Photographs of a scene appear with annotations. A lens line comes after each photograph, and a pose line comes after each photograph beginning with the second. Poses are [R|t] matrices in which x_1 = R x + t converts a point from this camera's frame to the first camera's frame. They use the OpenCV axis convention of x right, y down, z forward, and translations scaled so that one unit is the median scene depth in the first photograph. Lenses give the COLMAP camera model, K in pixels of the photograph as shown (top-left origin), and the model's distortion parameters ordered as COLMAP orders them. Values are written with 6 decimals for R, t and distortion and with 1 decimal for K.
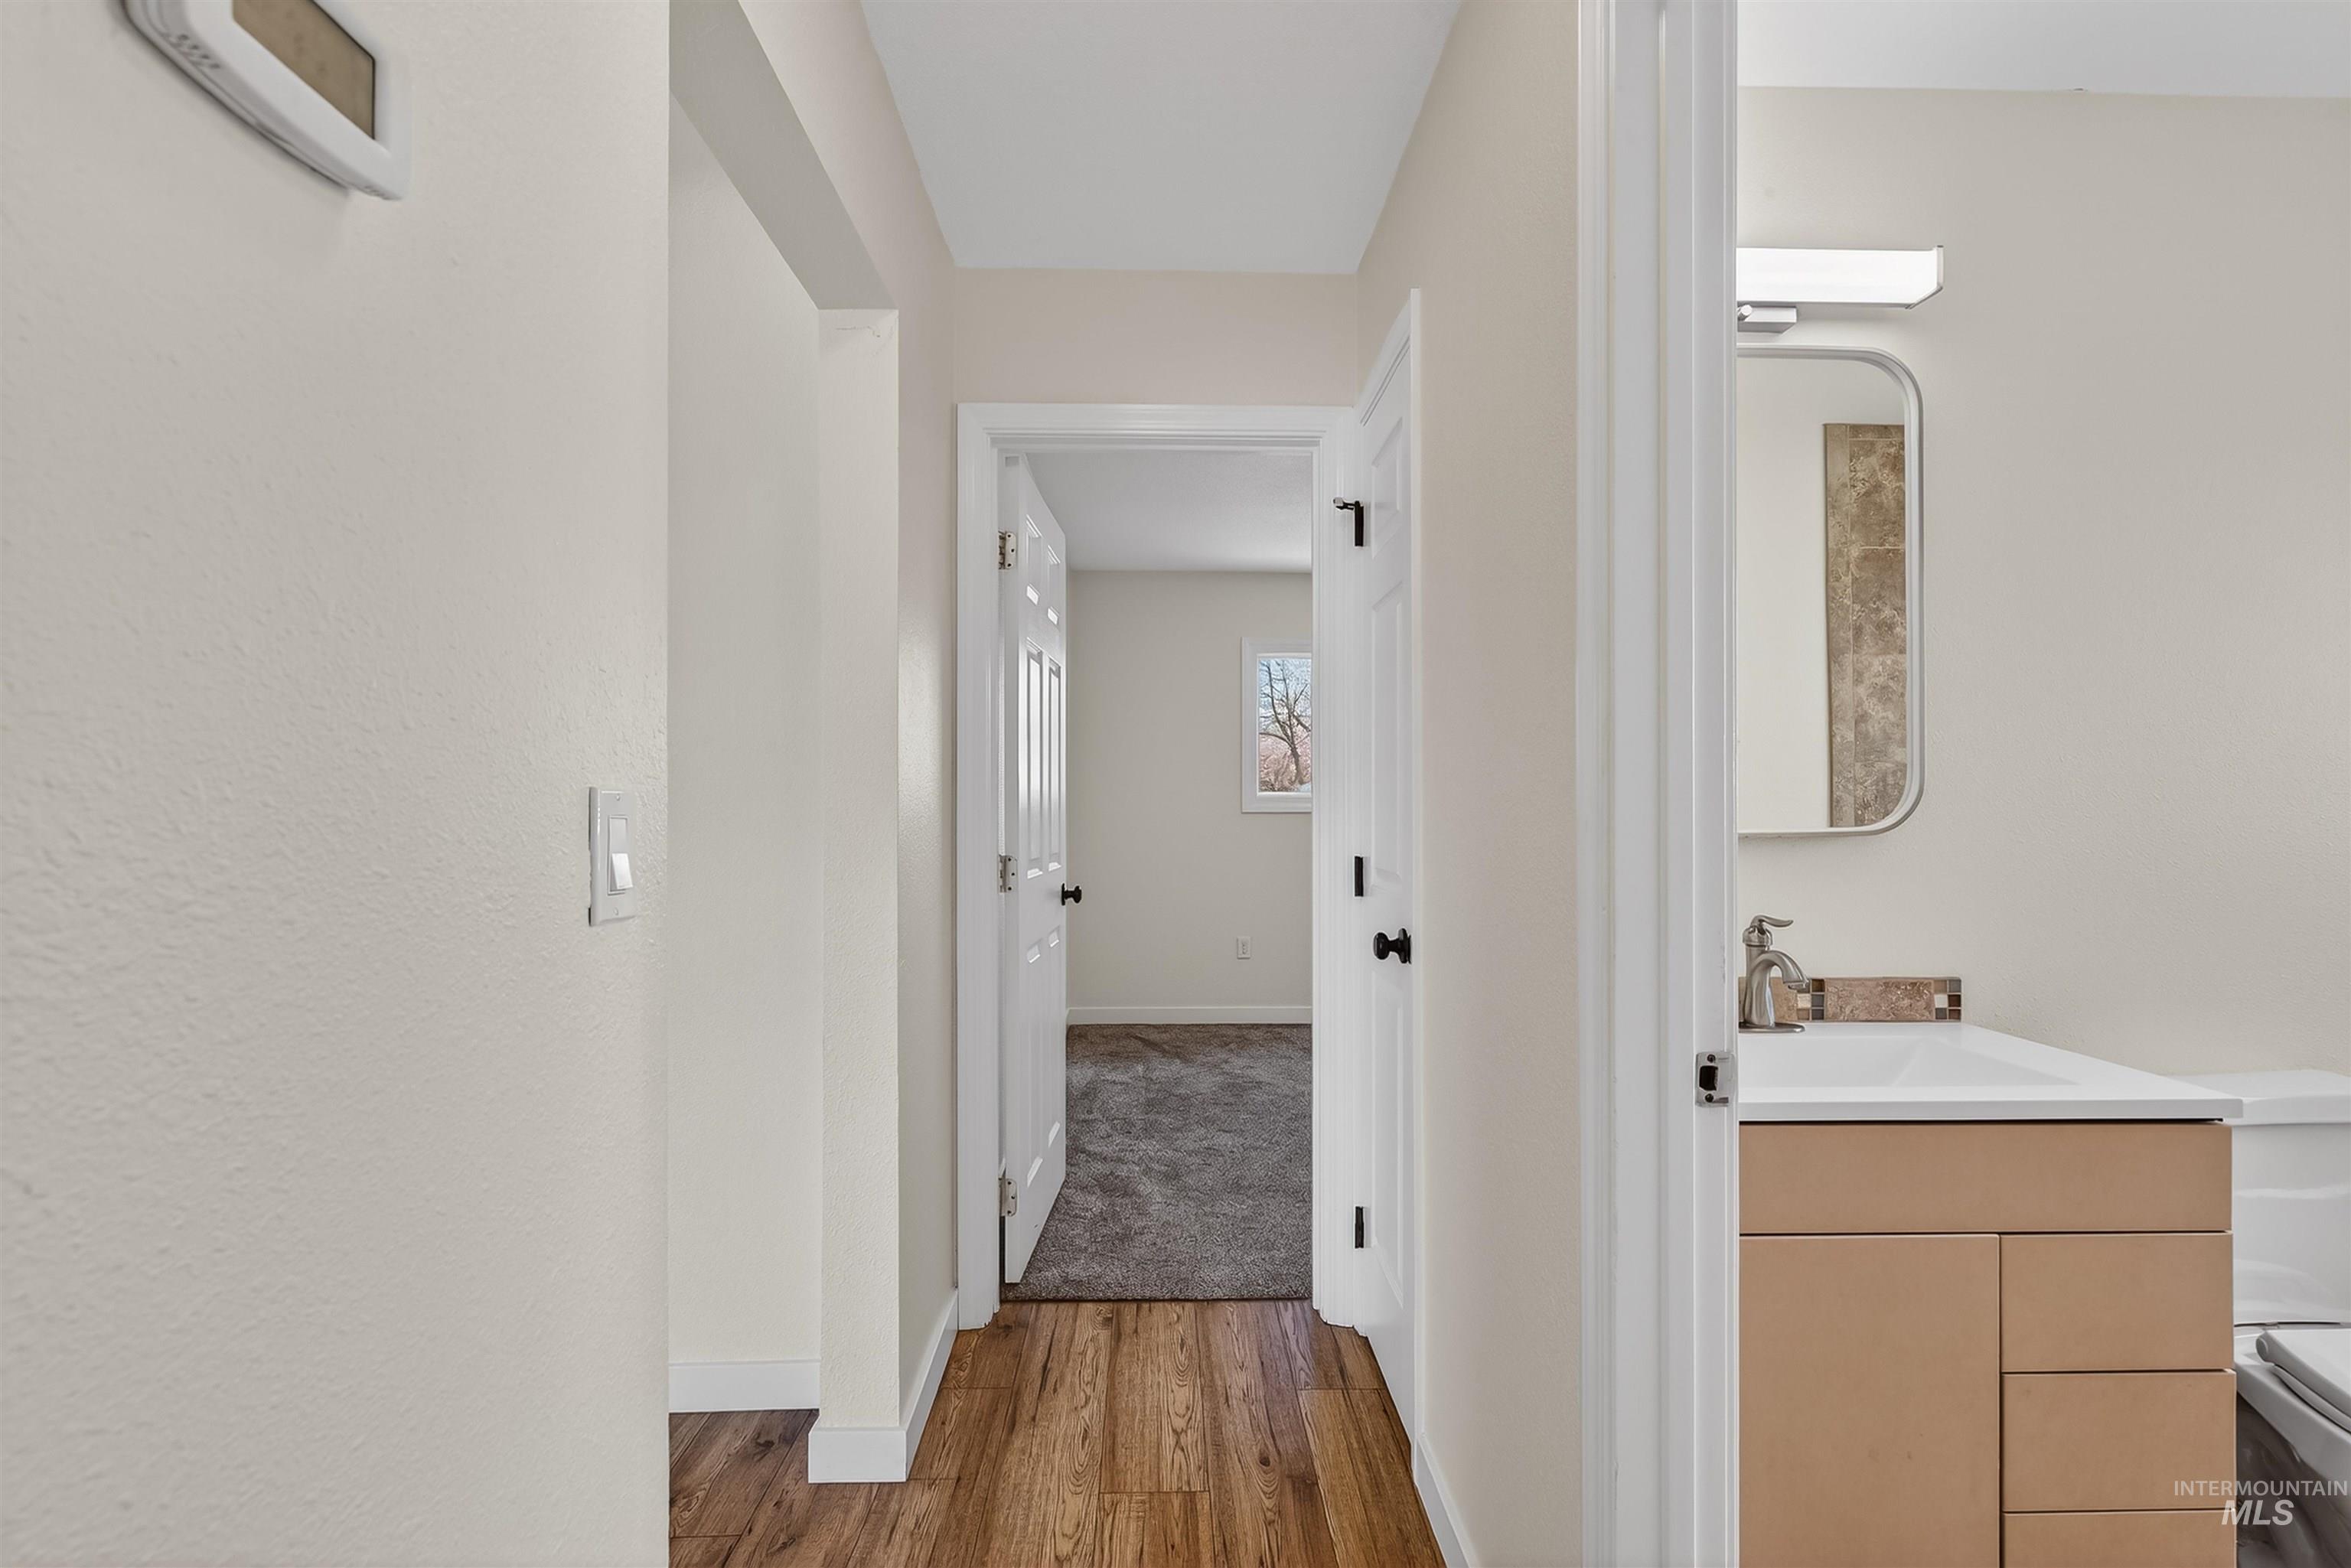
lens RADIAL K [[1098.0, 0, 1177.7], [0, 1098.0, 786.9], [0, 0, 1]] dist [-0.003324, 0.001543]
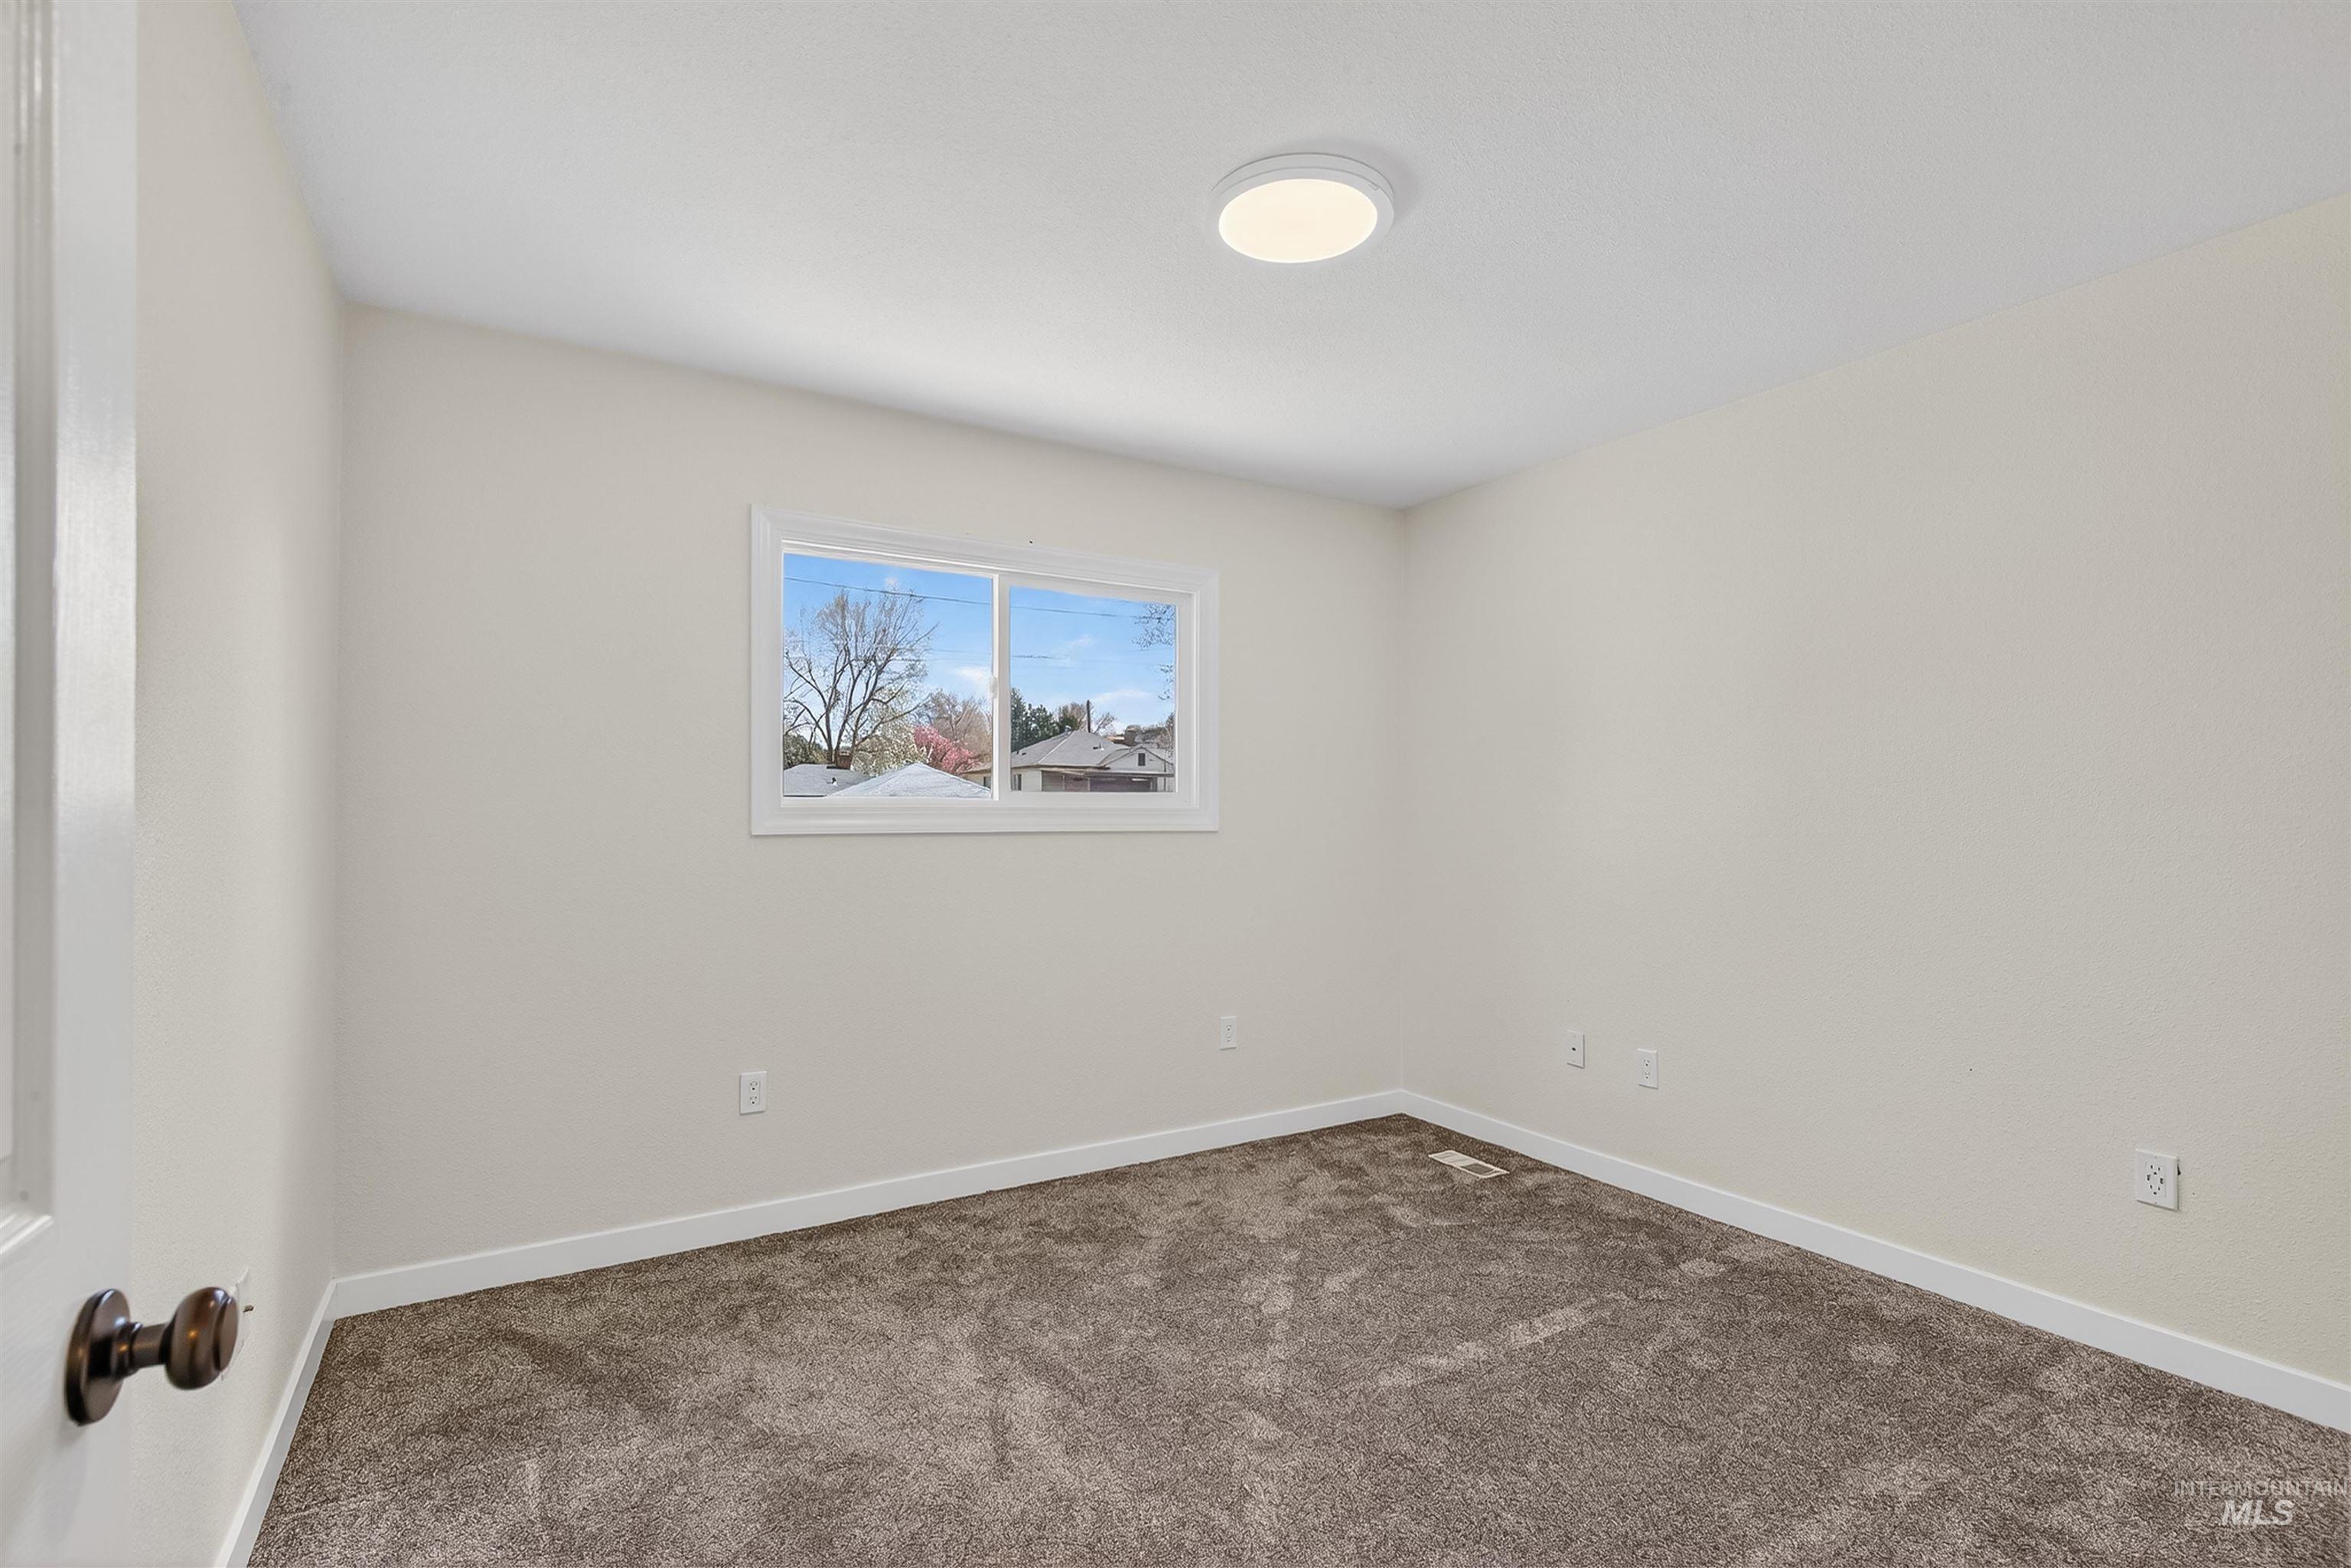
lens RADIAL K [[1098.0, 0, 1178.2], [0, 1098.0, 794.6], [0, 0, 1]] dist [-0.003324, 0.001543]
pose [[0.867355, -0.000897, 0.497690, -0.026582], [0.001252, 0.999999, -0.000378, 0.005379], [-0.497689, 0.000951, 0.867355, 0.497016]]
